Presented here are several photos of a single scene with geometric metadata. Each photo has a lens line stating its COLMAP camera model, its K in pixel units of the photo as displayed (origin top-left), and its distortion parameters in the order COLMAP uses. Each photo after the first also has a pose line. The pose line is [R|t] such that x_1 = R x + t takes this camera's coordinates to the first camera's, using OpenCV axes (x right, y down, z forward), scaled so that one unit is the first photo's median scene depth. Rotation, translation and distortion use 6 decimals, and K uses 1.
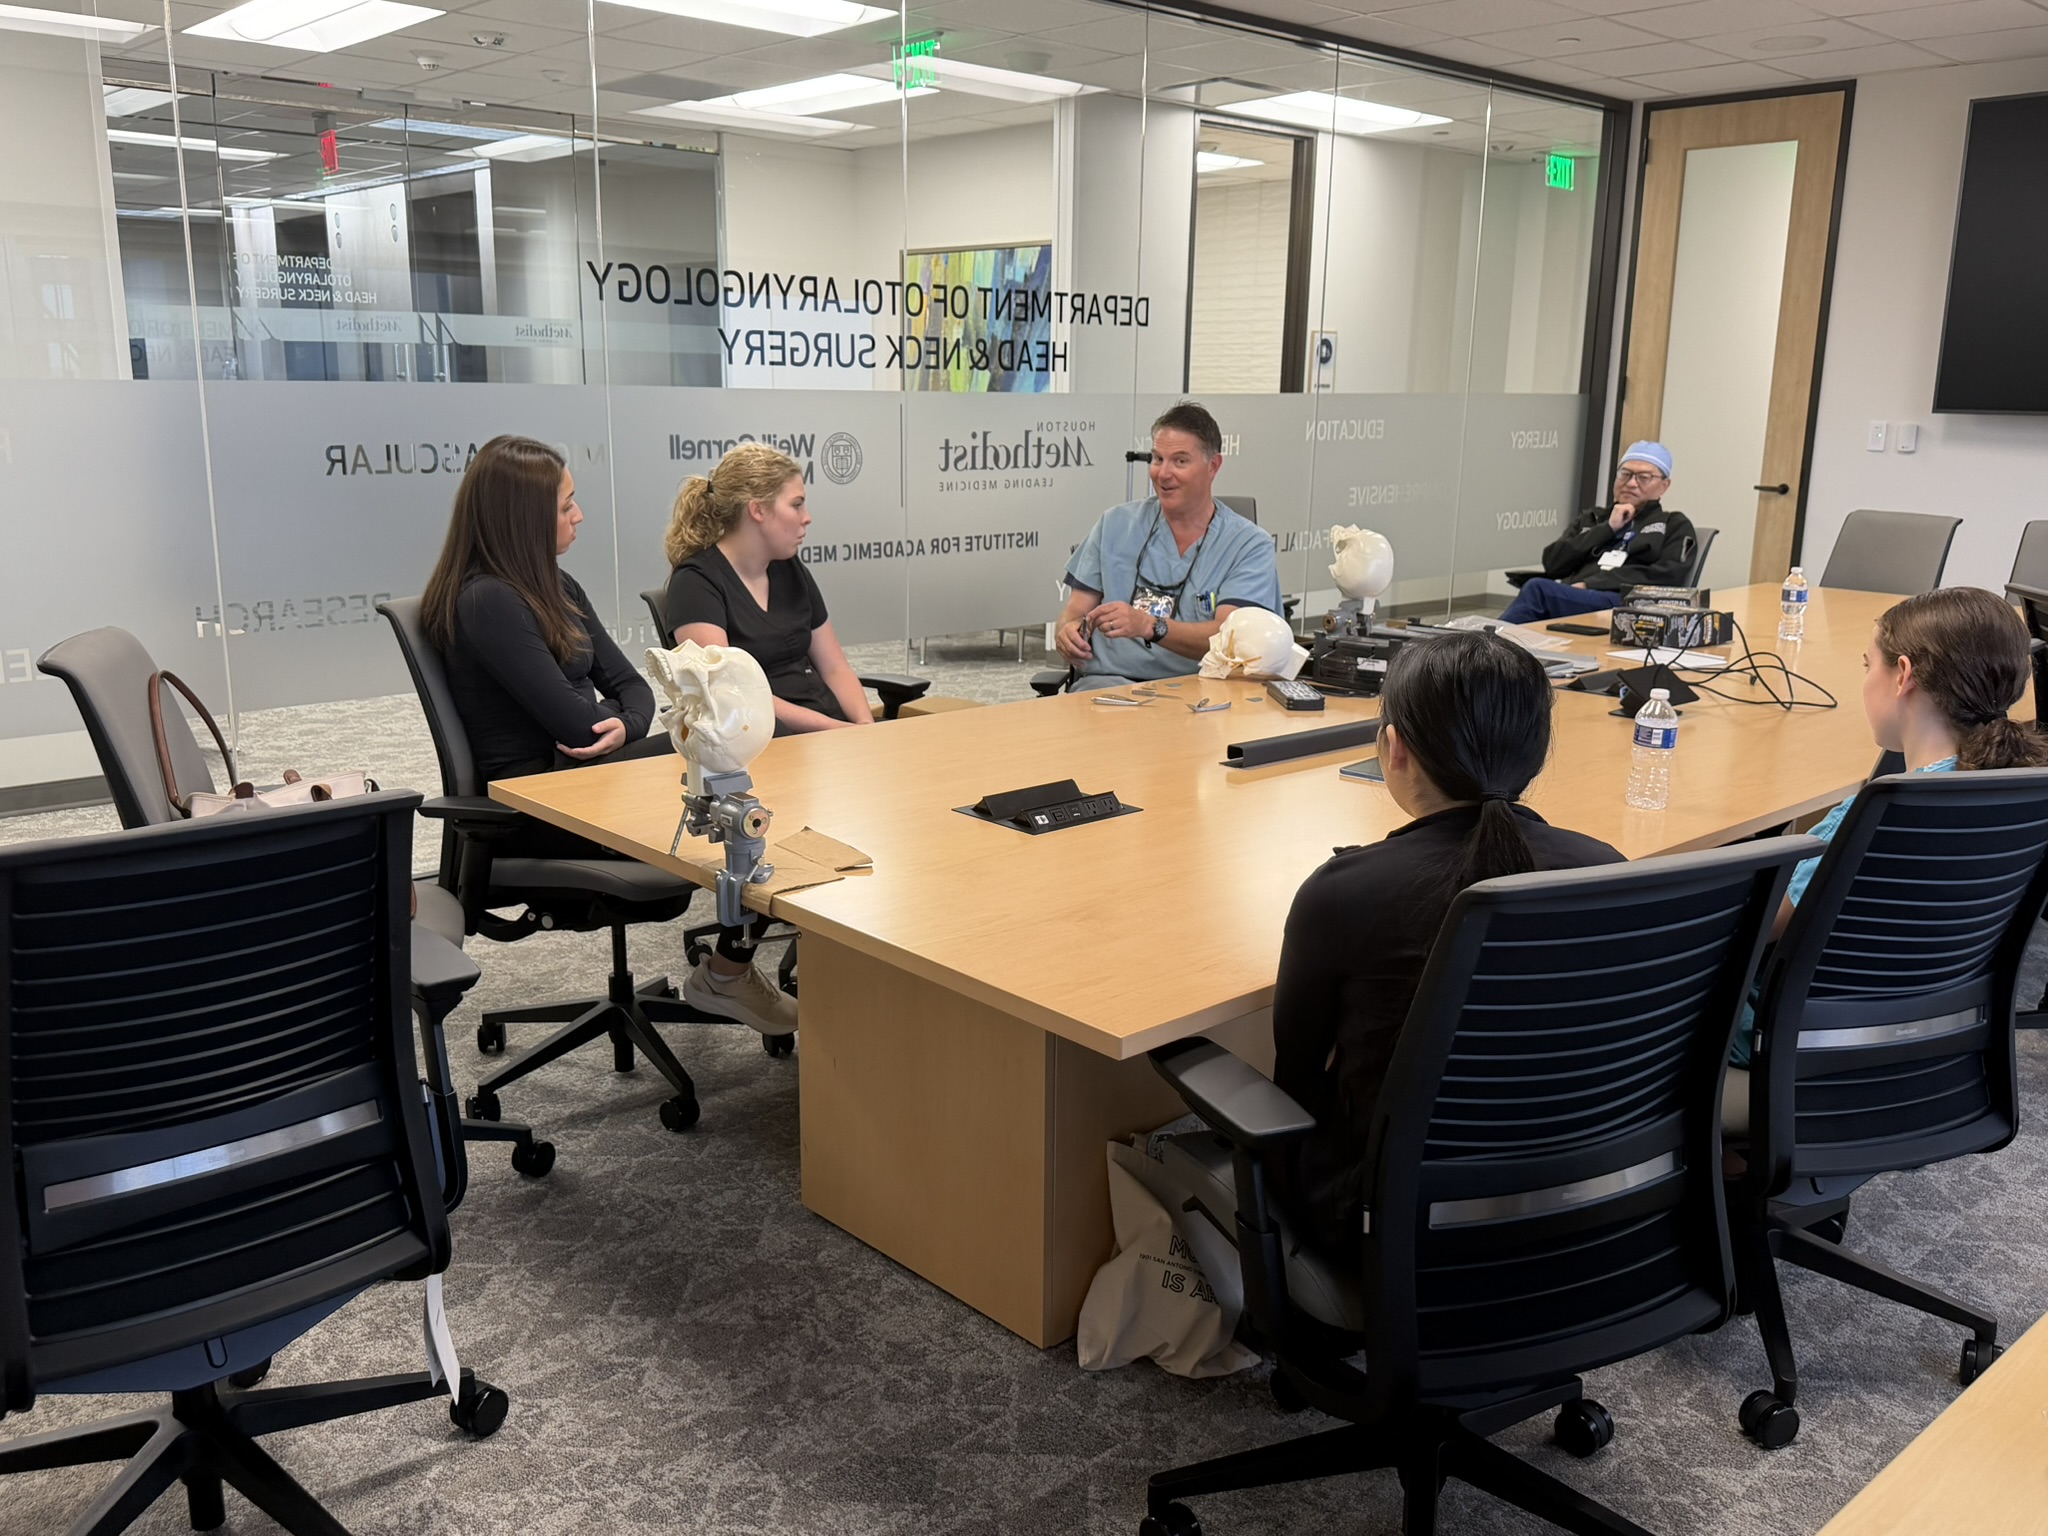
lens RADIAL K [[1688.3, 0, 1039.0], [0, 1688.3, 777.6], [0, 0, 1]] dist [0.093424, -0.112398]
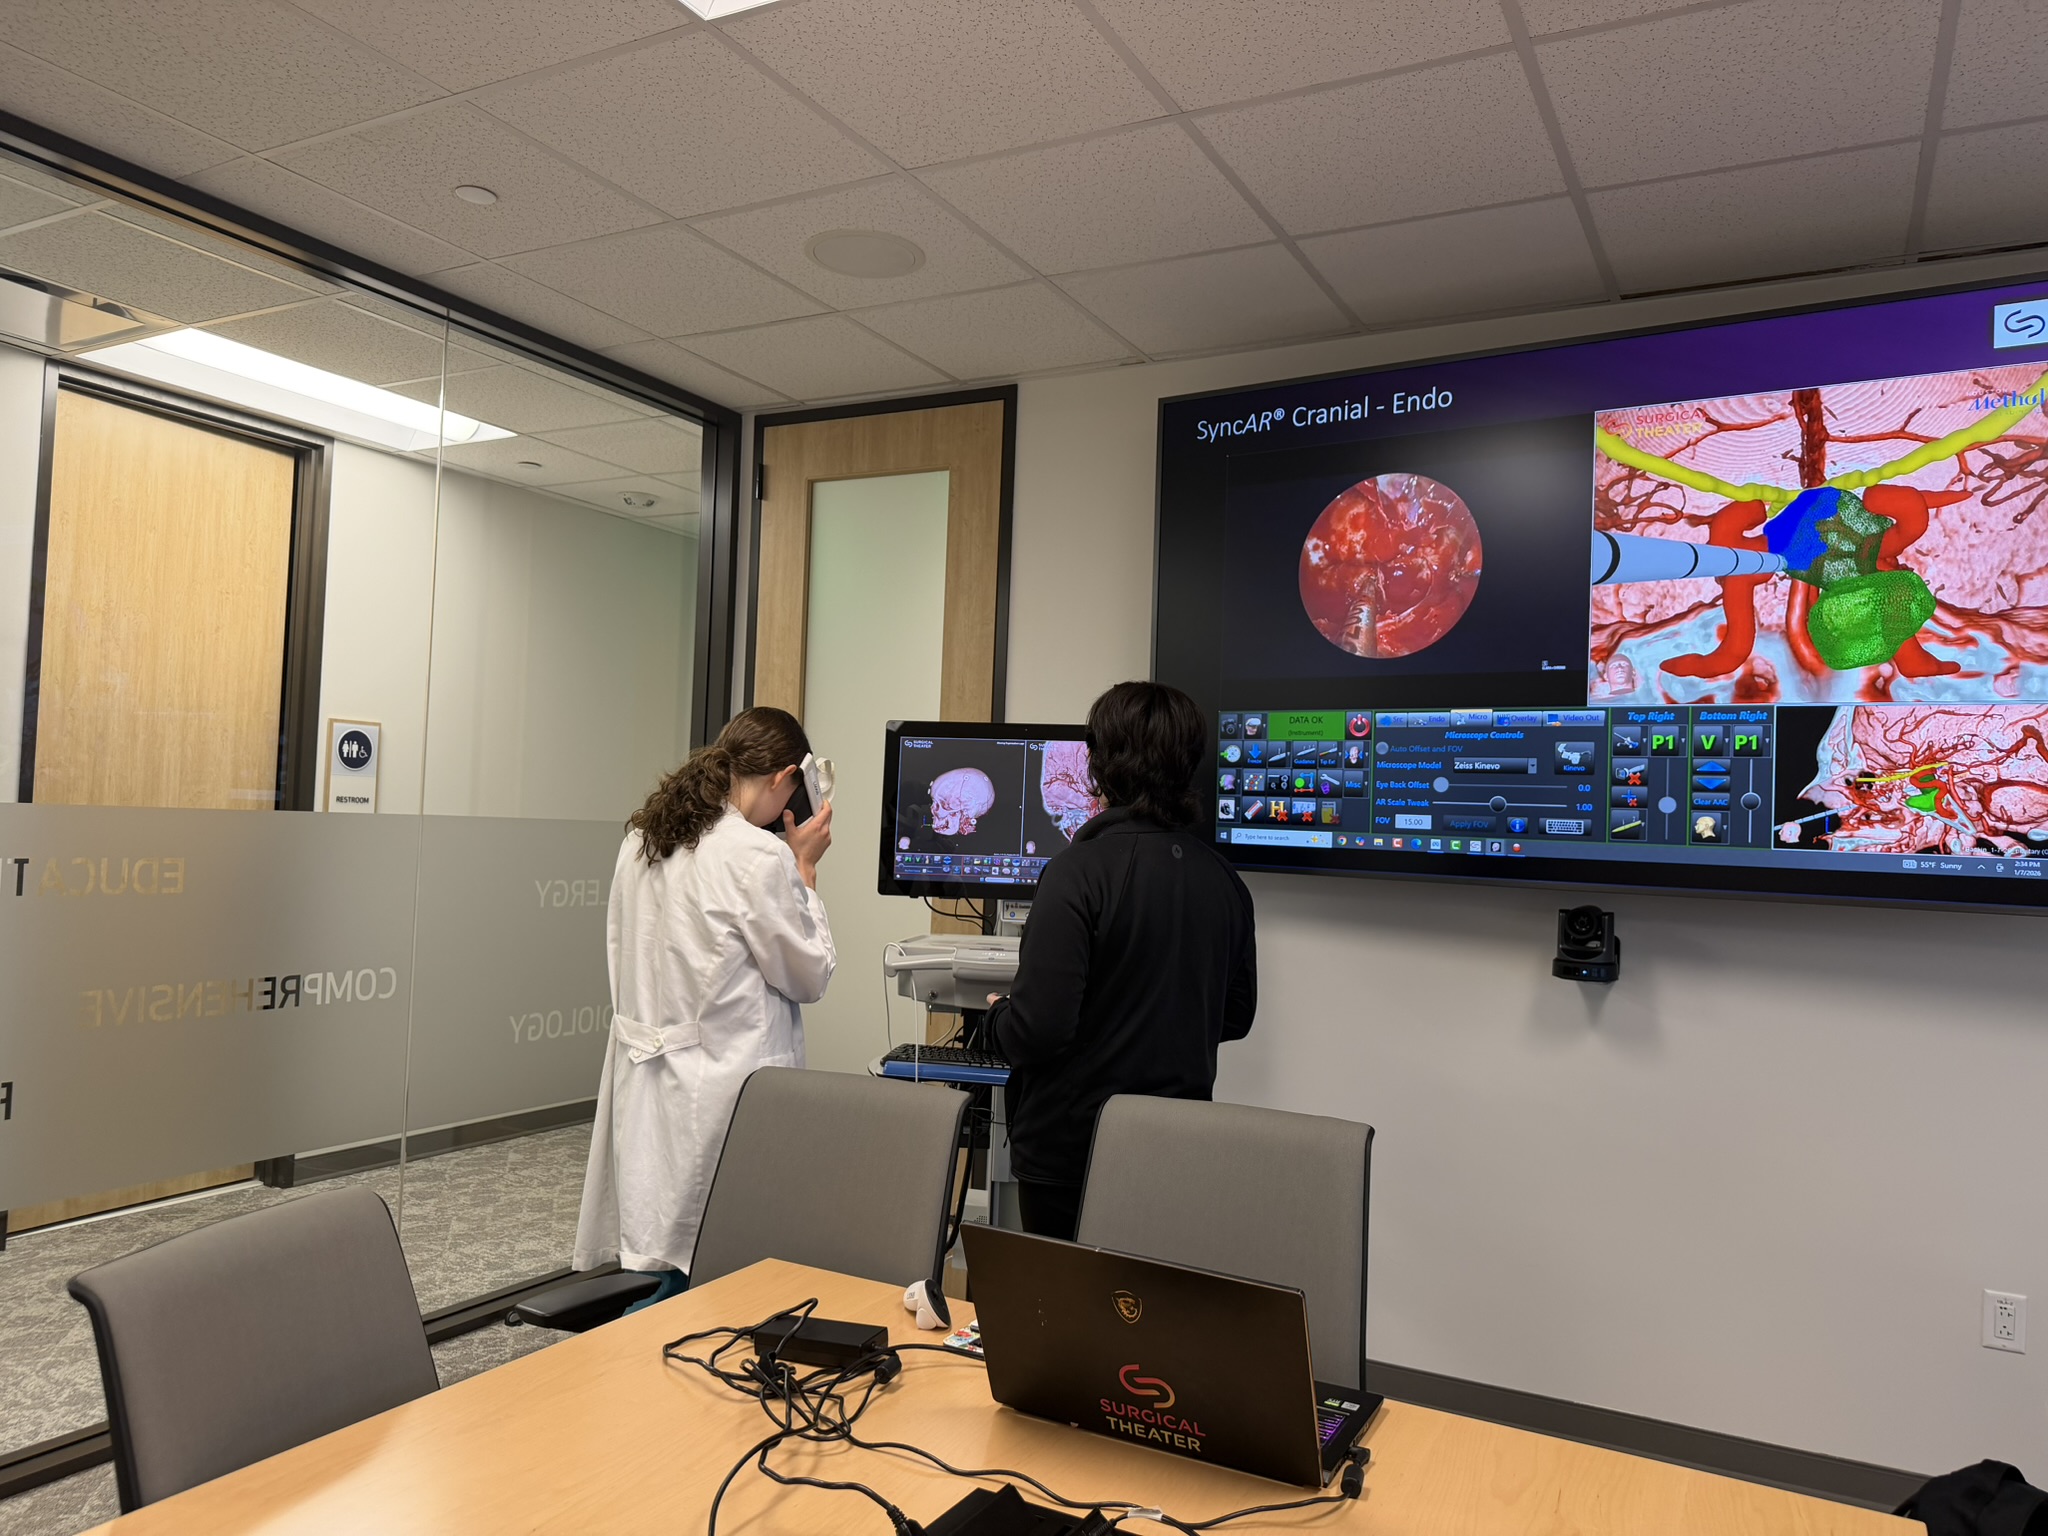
lens RADIAL K [[1439.6, 0, 1024.7], [0, 1439.6, 776.7], [0, 0, 1]] dist [0.043925, -0.058080]
pose [[0.948053, 0.031622, 0.316536, 0.407721], [0.047802, 0.969587, -0.240034, -0.155782], [-0.314499, 0.242696, 0.917709, 0.685668]]
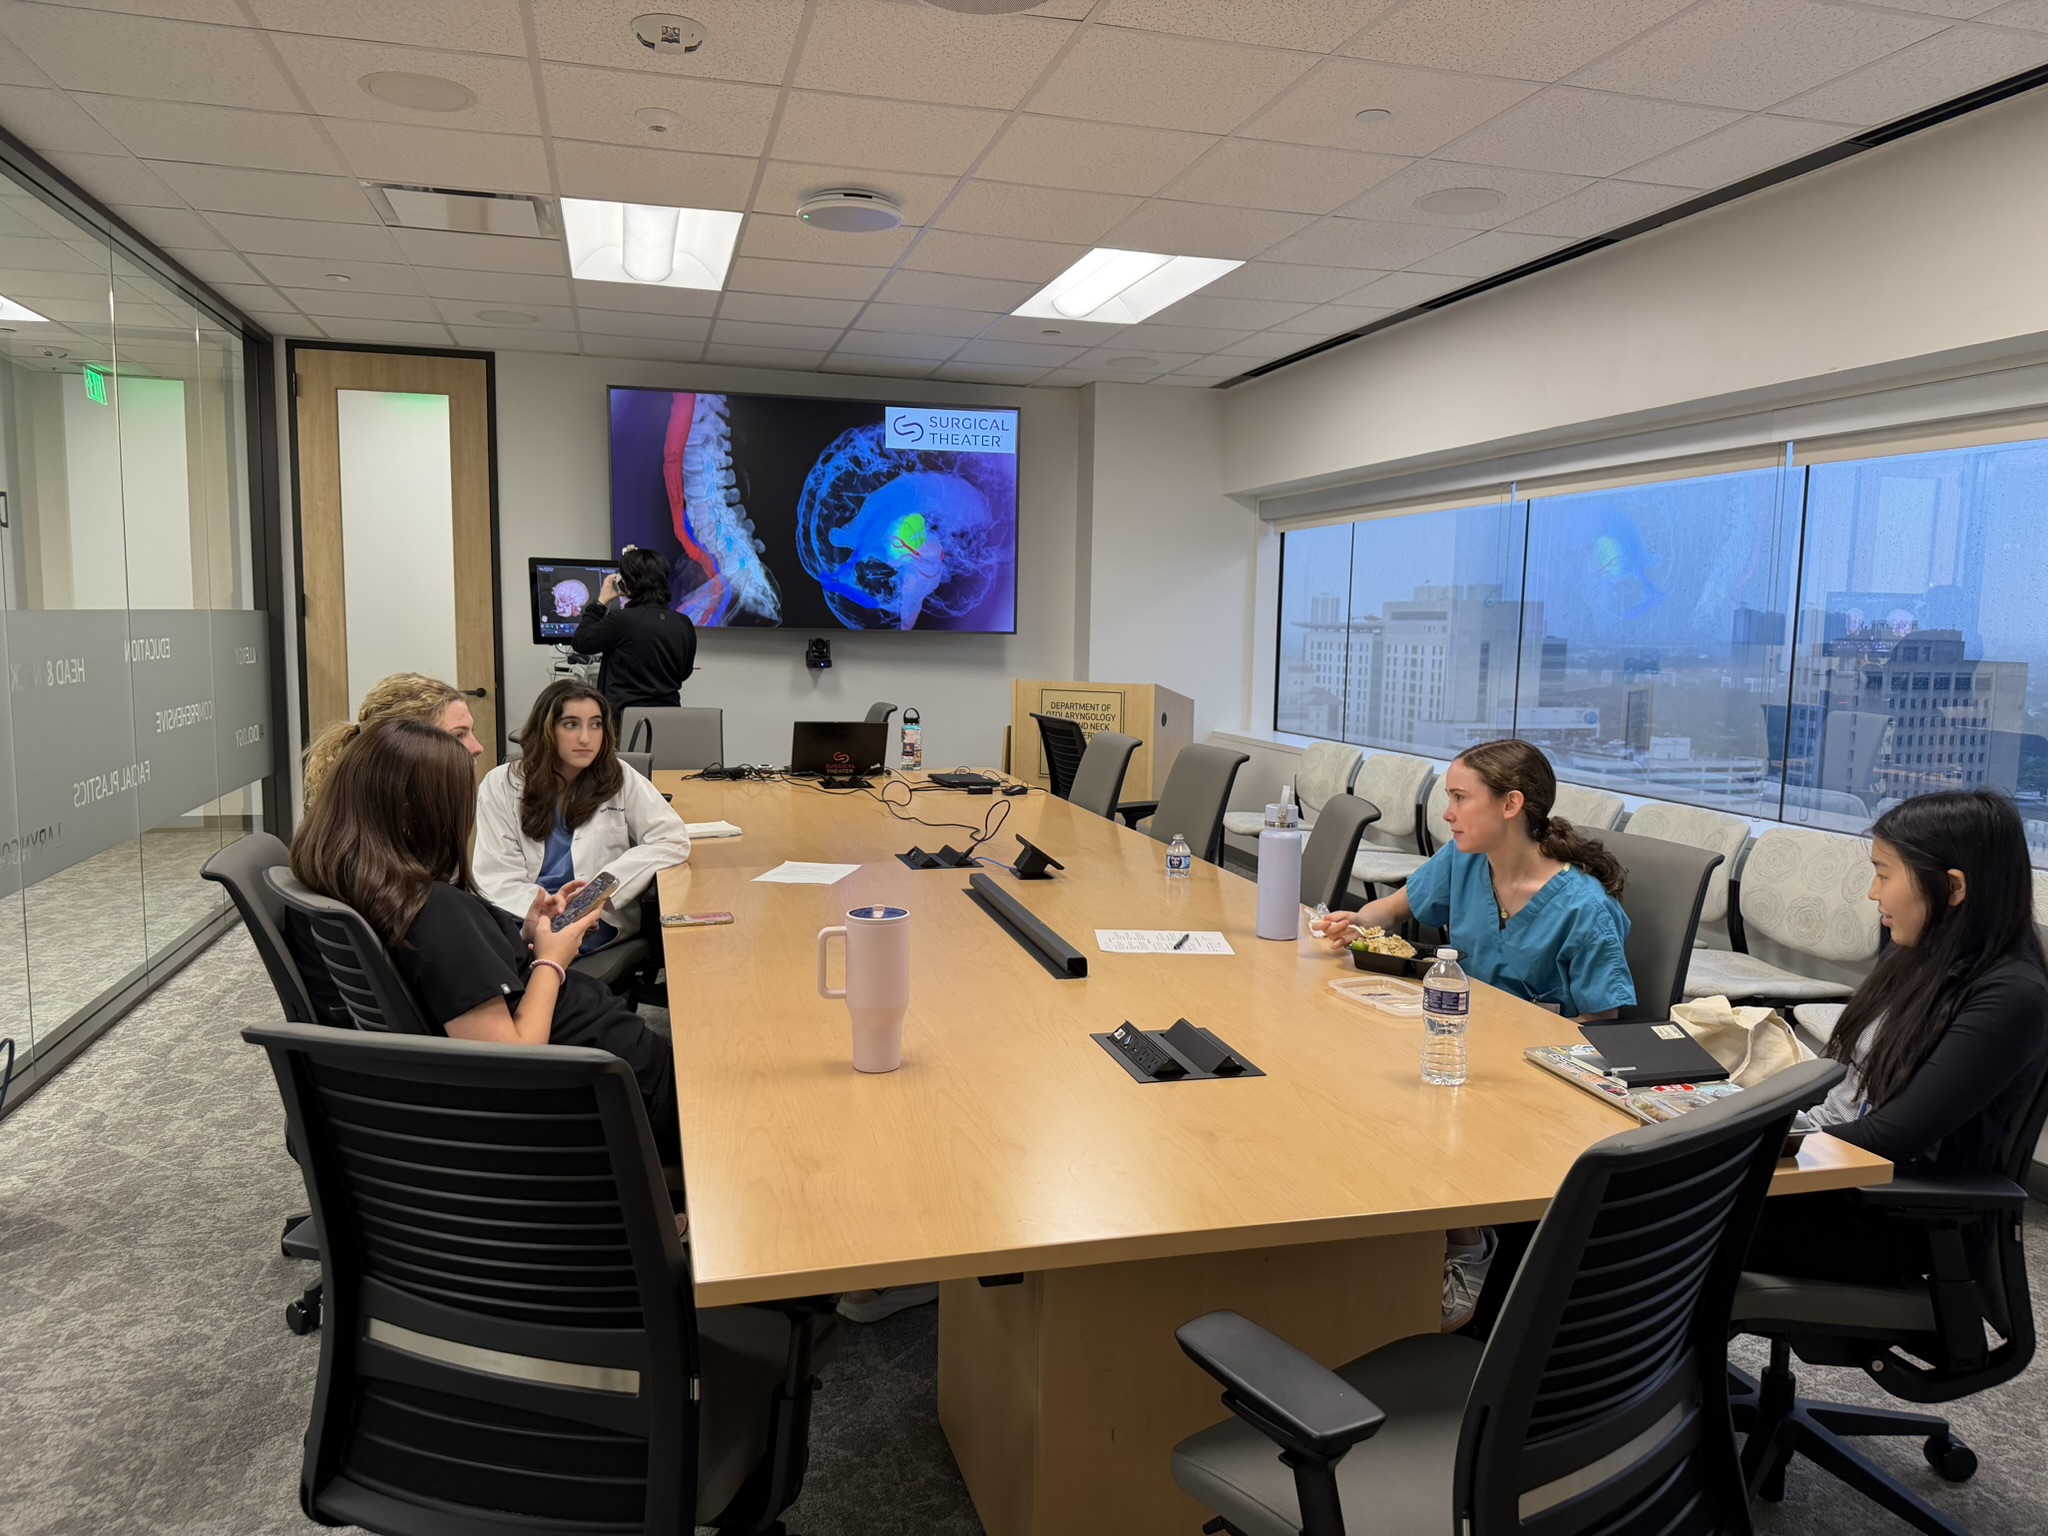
lens RADIAL K [[1439.6, 0, 1026.7], [0, 1439.6, 793.2], [0, 0, 1]] dist [0.043925, -0.058080]
pose [[0.462687, -0.113054, 0.879283, -0.371111], [0.189050, 0.981604, 0.026729, -0.082522], [-0.866130, 0.153861, 0.475548, 0.331016]]
